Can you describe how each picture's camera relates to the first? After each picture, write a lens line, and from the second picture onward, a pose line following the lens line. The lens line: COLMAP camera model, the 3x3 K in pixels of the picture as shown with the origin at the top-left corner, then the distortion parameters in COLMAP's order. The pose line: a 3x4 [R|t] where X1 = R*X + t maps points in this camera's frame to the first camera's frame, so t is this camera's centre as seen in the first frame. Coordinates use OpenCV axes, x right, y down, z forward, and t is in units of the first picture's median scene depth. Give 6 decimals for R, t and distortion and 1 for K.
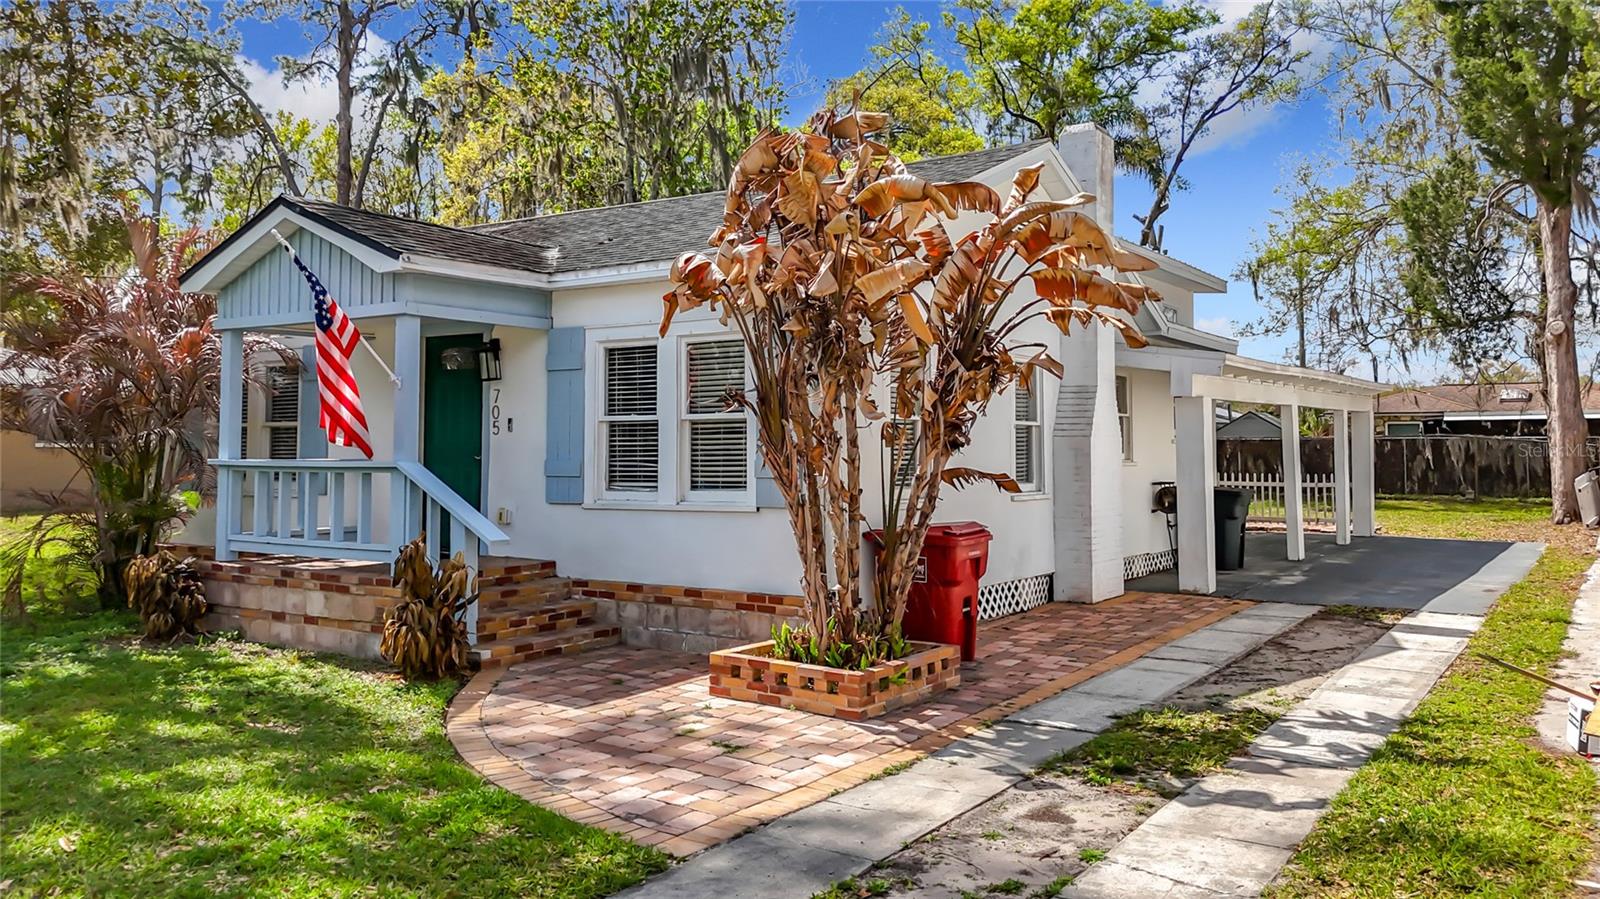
lens RADIAL K [[1247.0, 0, 800.6], [0, 1247.0, 441.5], [0, 0, 1]] dist [0.018552, -0.028380]
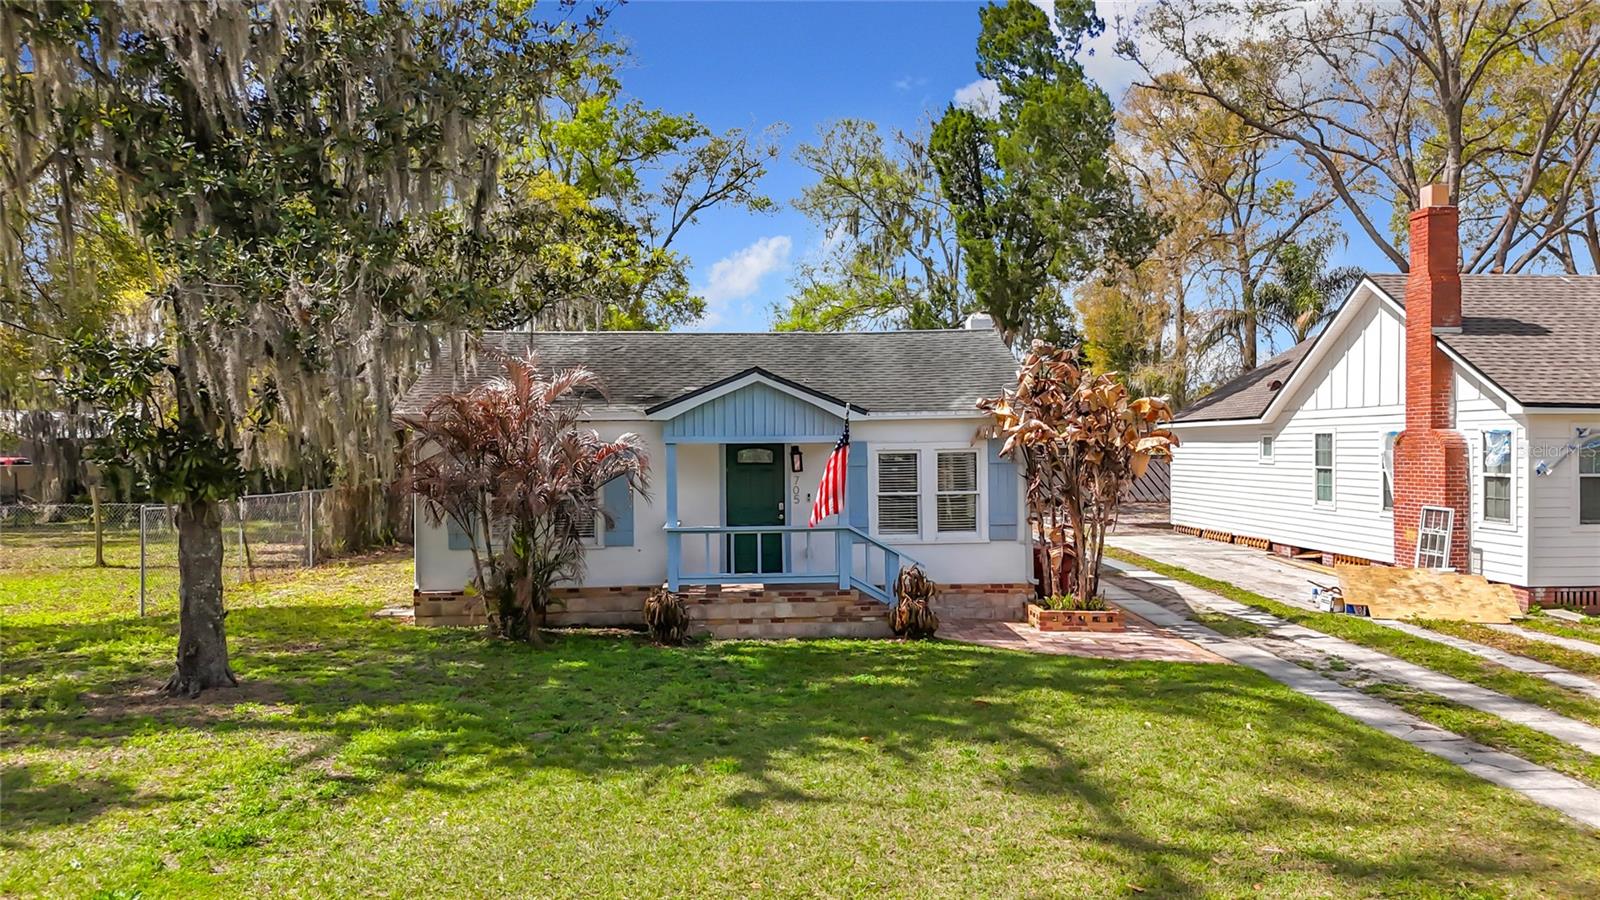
lens RADIAL K [[1247.0, 0, 804.5], [0, 1247.0, 454.5], [0, 0, 1]] dist [0.018552, -0.028380]
pose [[0.802630, -0.011897, 0.596359, -1.342335], [0.004120, 0.999888, 0.014401, -0.103463], [-0.596464, -0.009102, 0.802589, -0.366541]]
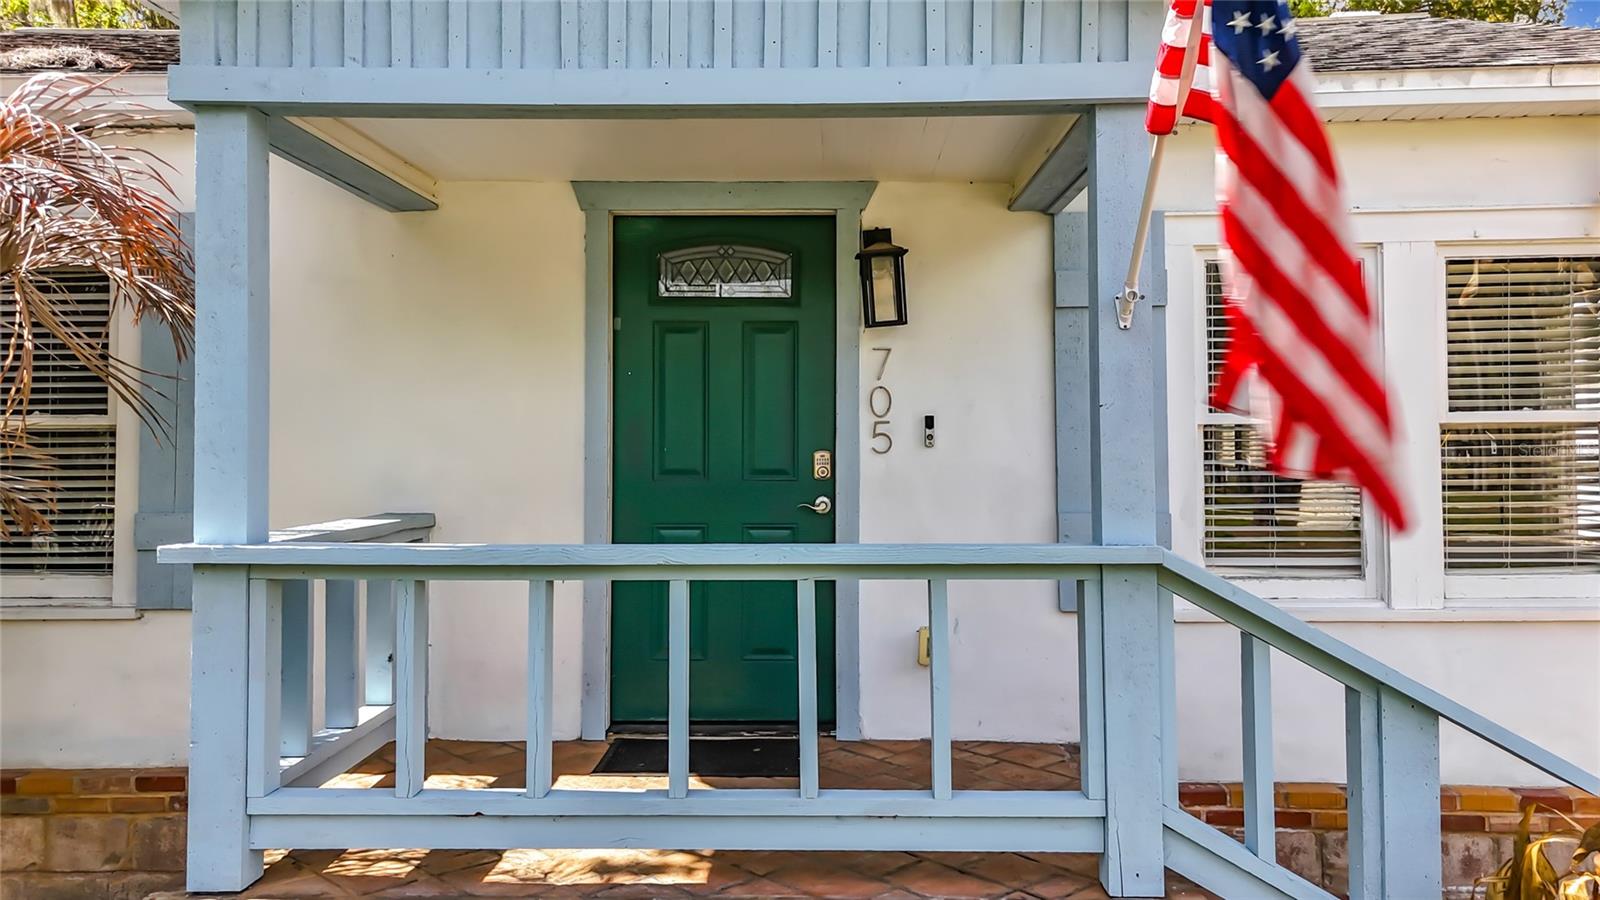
lens RADIAL K [[1247.0, 0, 795.7], [0, 1247.0, 442.6], [0, 0, 1]] dist [0.018552, -0.028380]
pose [[0.854697, -0.001894, 0.519123, -0.536999], [-0.002699, 0.999964, 0.008092, -0.013836], [-0.519120, -0.008318, 0.854661, 0.718000]]
